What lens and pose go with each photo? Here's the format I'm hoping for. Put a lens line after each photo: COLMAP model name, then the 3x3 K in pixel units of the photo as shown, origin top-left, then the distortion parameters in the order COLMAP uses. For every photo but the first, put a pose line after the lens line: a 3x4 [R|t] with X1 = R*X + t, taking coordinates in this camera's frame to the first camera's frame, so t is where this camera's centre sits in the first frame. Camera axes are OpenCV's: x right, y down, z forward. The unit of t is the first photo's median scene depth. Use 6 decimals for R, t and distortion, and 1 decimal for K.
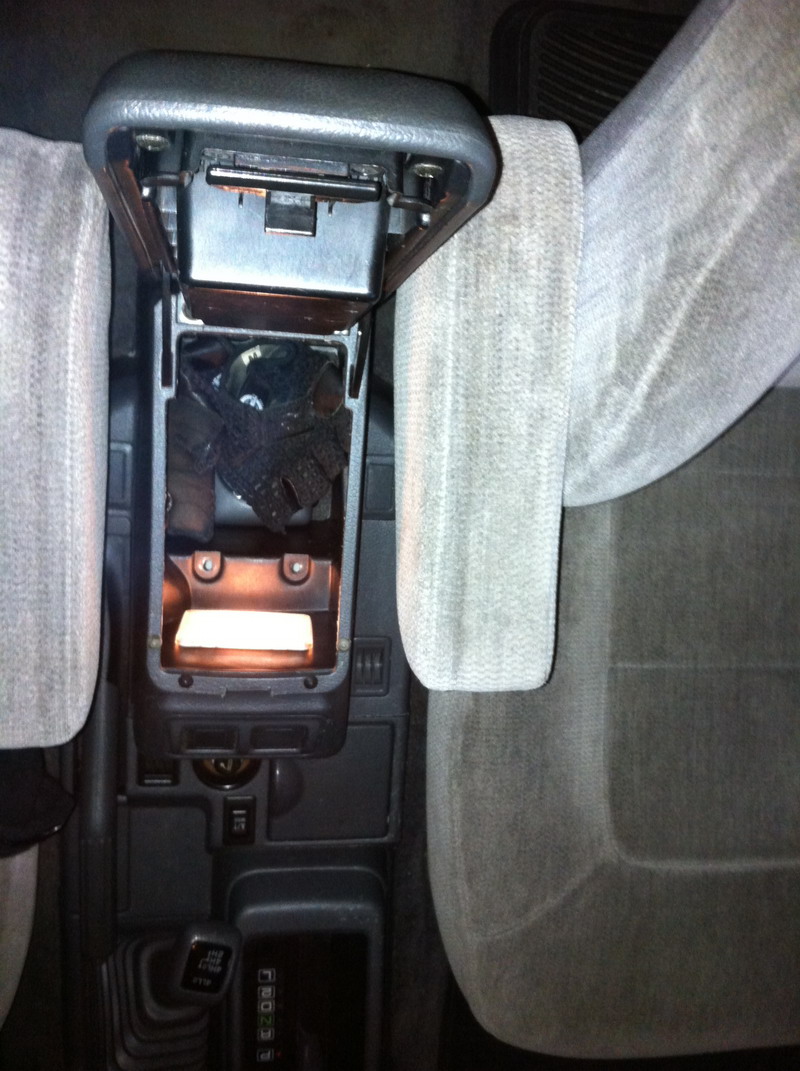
lens RADIAL K [[1049.1, 0, 400.0], [0, 1049.1, 535.5], [0, 0, 1]] dist [0.093603, -0.231041]
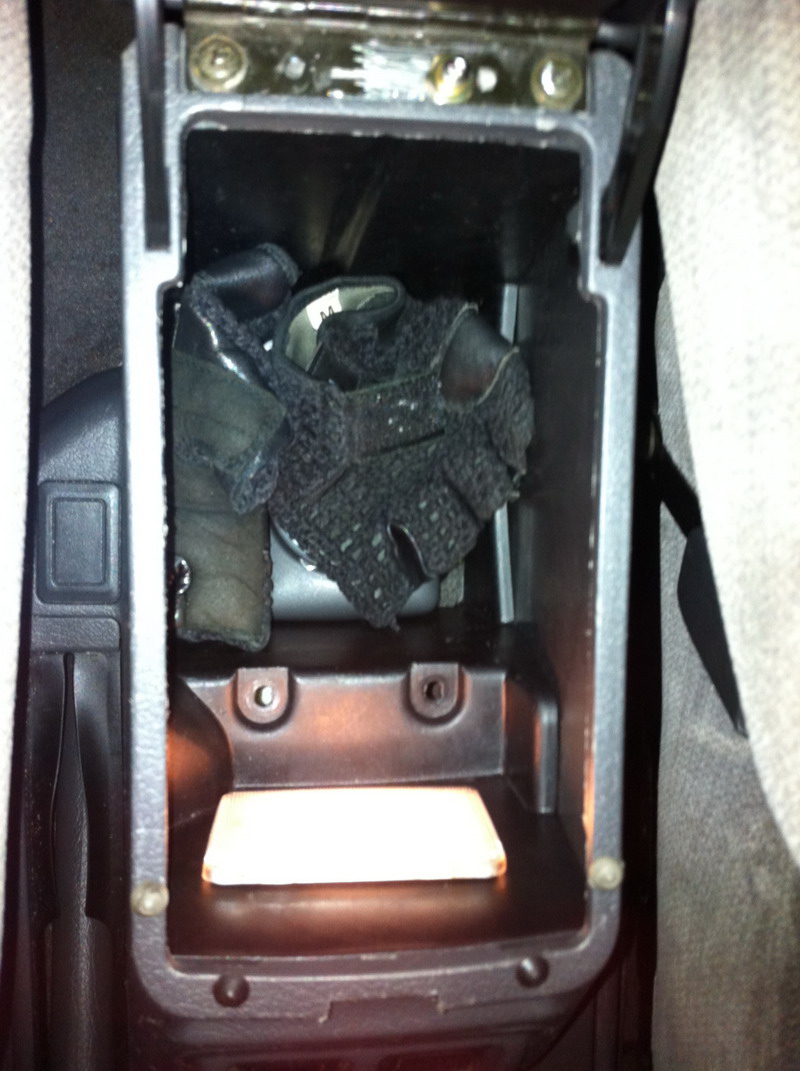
lens RADIAL K [[1049.1, 0, 400.0], [0, 1049.1, 535.5], [0, 0, 1]] dist [0.093603, -0.231041]
pose [[0.997994, -0.058217, -0.024892, -0.099903], [0.055015, 0.991933, -0.114200, 0.013350], [0.031339, 0.112601, 0.993146, 0.489497]]
